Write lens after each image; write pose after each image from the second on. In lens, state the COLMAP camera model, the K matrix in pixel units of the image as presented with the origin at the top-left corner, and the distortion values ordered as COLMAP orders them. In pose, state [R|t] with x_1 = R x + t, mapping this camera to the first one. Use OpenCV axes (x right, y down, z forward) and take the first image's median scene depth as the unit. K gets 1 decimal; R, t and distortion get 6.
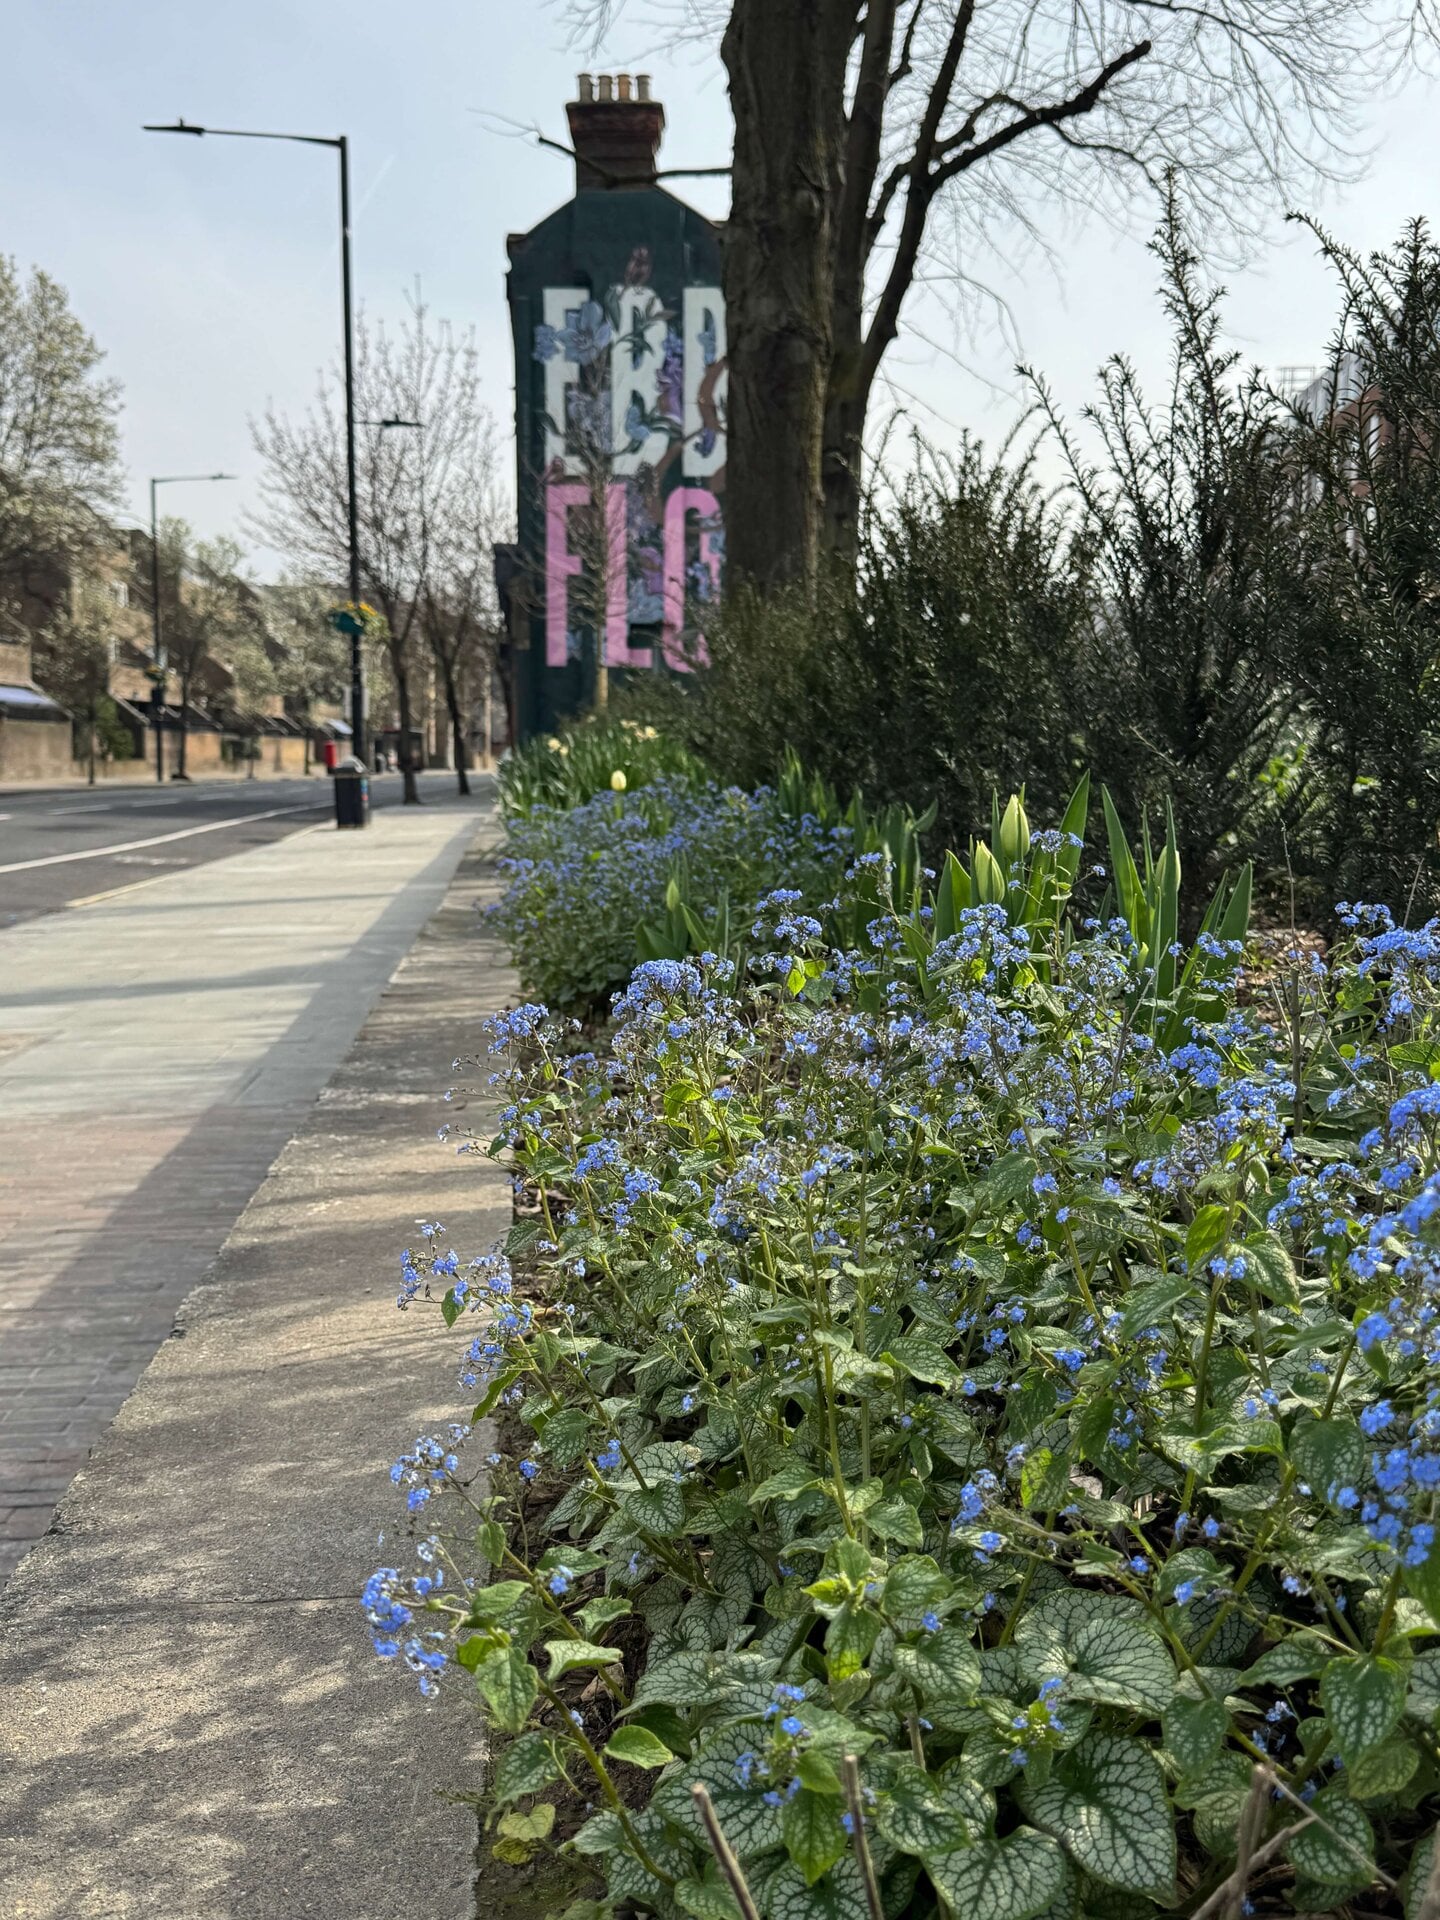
lens RADIAL K [[1781.3, 0, 720.0], [0, 1781.3, 960.0], [0, 0, 1]] dist [0.187313, -0.334753]
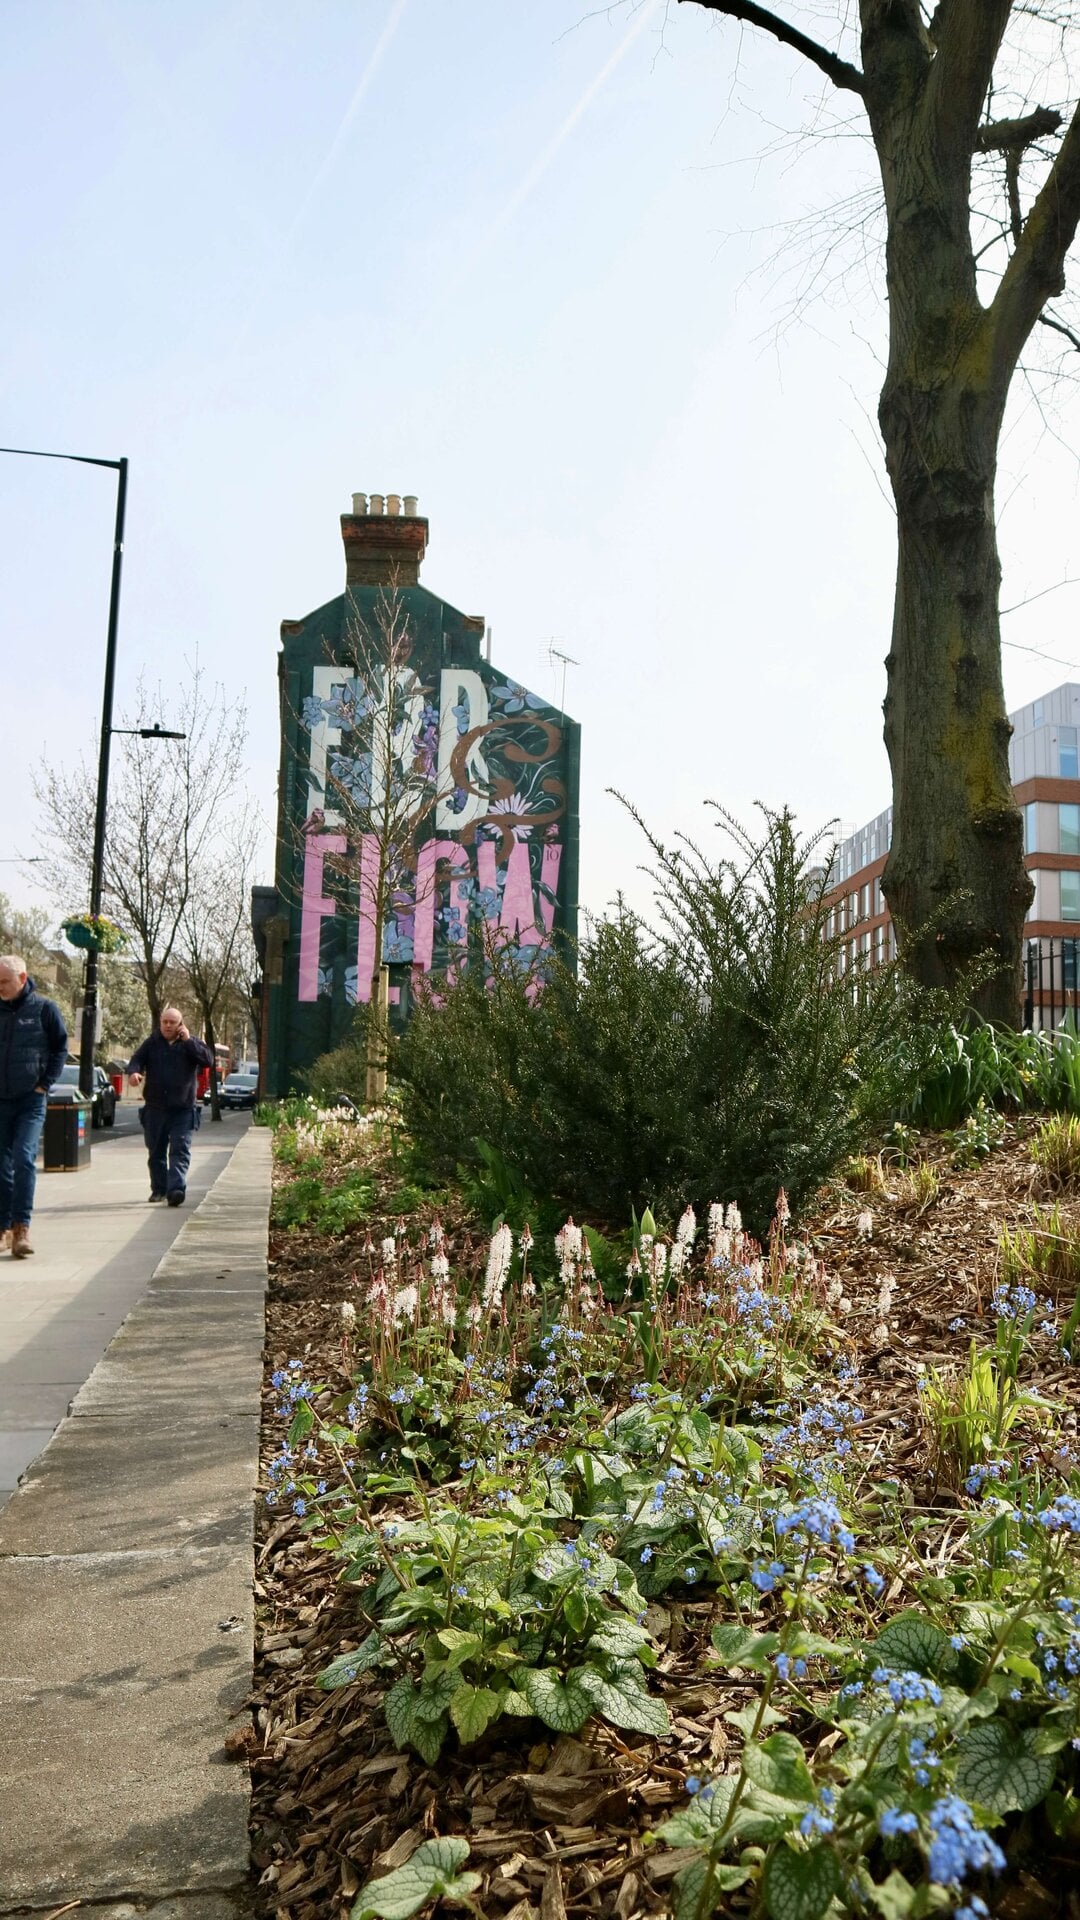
lens RADIAL K [[1348.9, 0, 540.0], [0, 1348.9, 960.0], [0, 0, 1]] dist [-0.062849, 0.000788]
pose [[0.995866, 0.025210, 0.087268, -0.026666], [-0.006425, 0.977859, -0.209166, -0.026287], [-0.090609, 0.207741, 0.973978, 0.233023]]
